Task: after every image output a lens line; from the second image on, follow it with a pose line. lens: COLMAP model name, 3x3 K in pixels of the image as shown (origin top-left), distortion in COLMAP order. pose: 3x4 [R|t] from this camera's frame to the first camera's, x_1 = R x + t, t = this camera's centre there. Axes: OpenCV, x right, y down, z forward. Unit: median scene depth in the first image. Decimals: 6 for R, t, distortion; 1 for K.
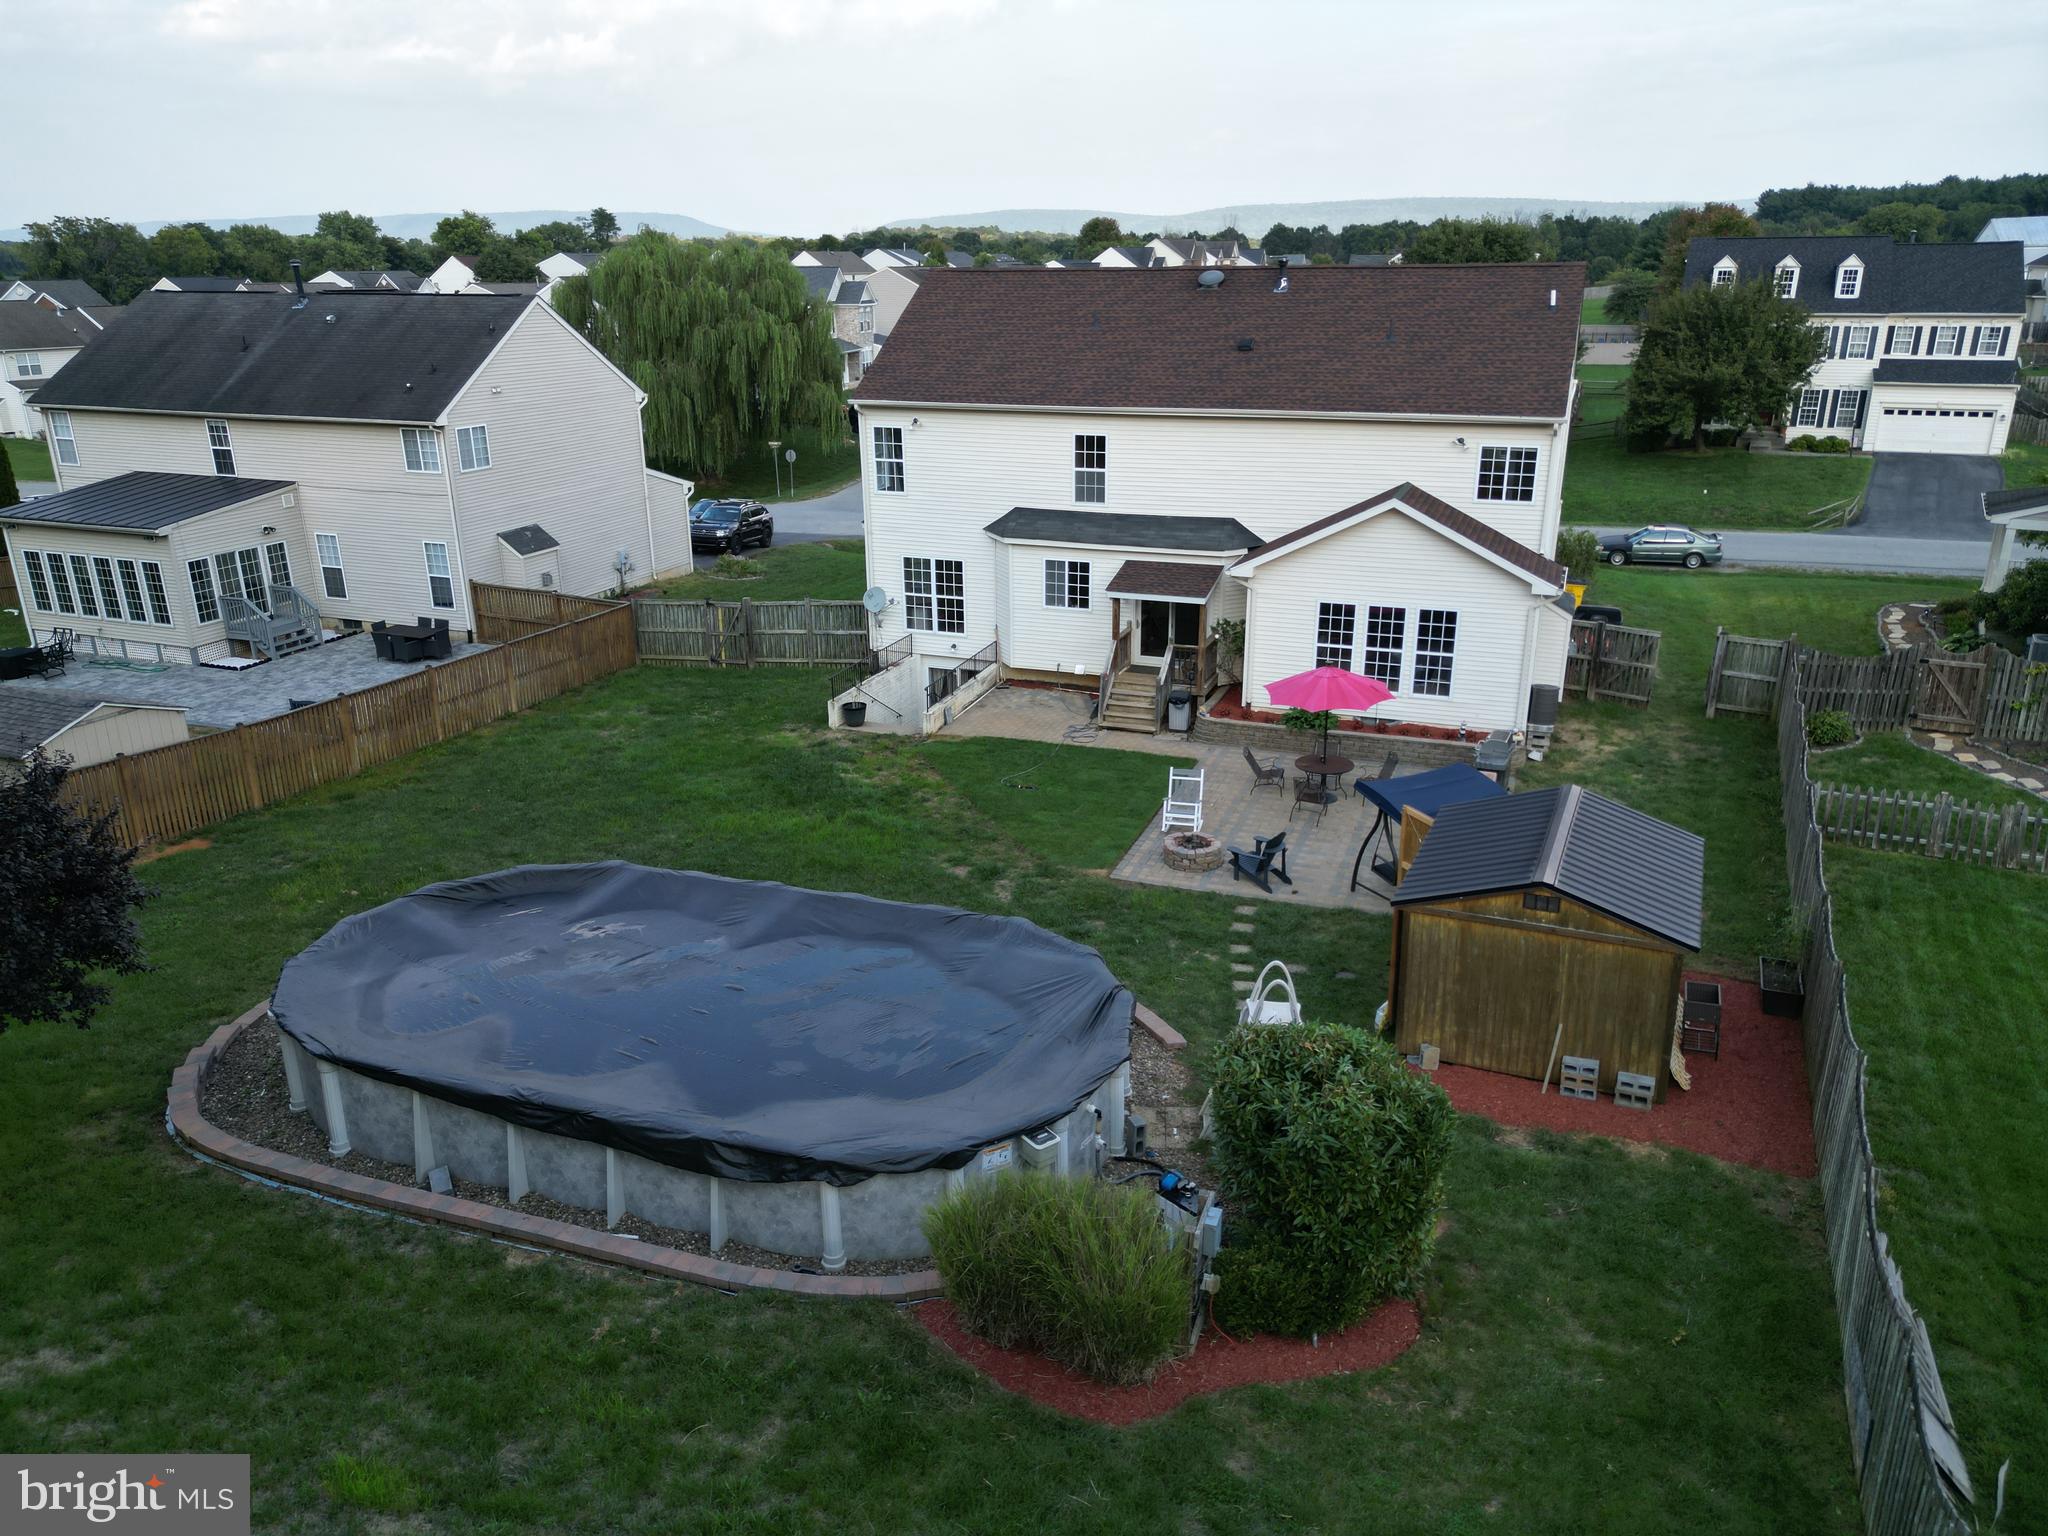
lens RADIAL K [[1430.4, 0, 1024.0], [0, 1430.4, 768.0], [0, 0, 1]] dist [0.133708, -0.148735]
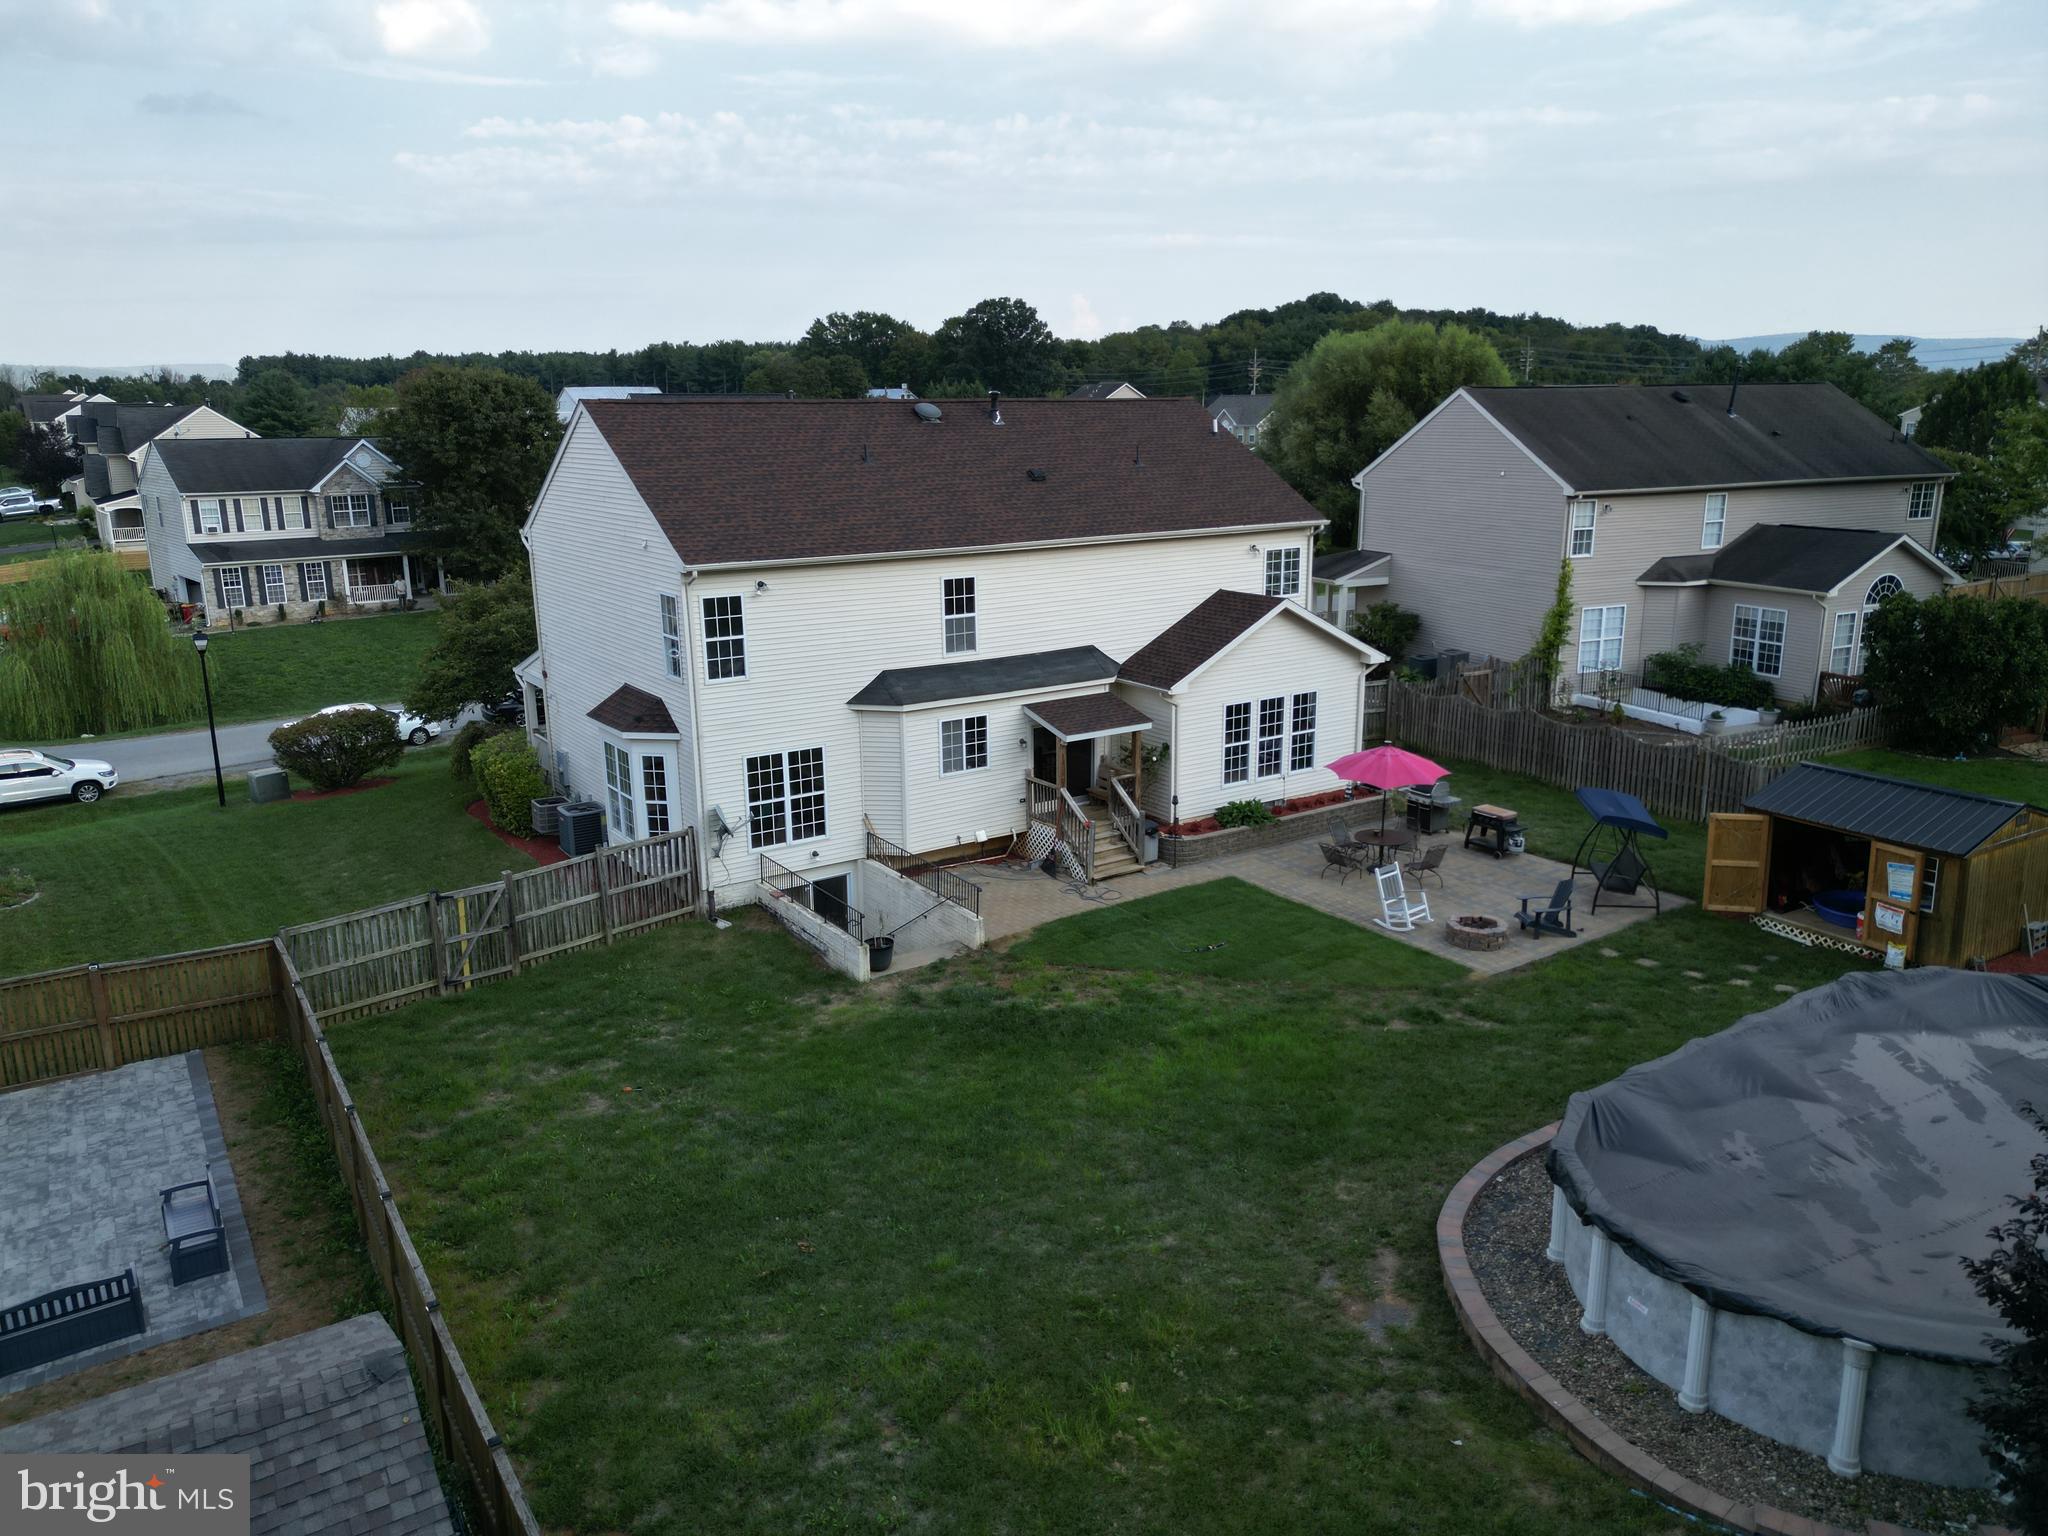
lens RADIAL K [[1430.4, 0, 1024.0], [0, 1430.4, 768.0], [0, 0, 1]] dist [0.133708, -0.148735]
pose [[0.570234, -0.196923, 0.797530, -0.656074], [0.278281, 0.959747, 0.038006, -0.138381], [-0.772912, 0.200265, 0.602081, 0.448630]]
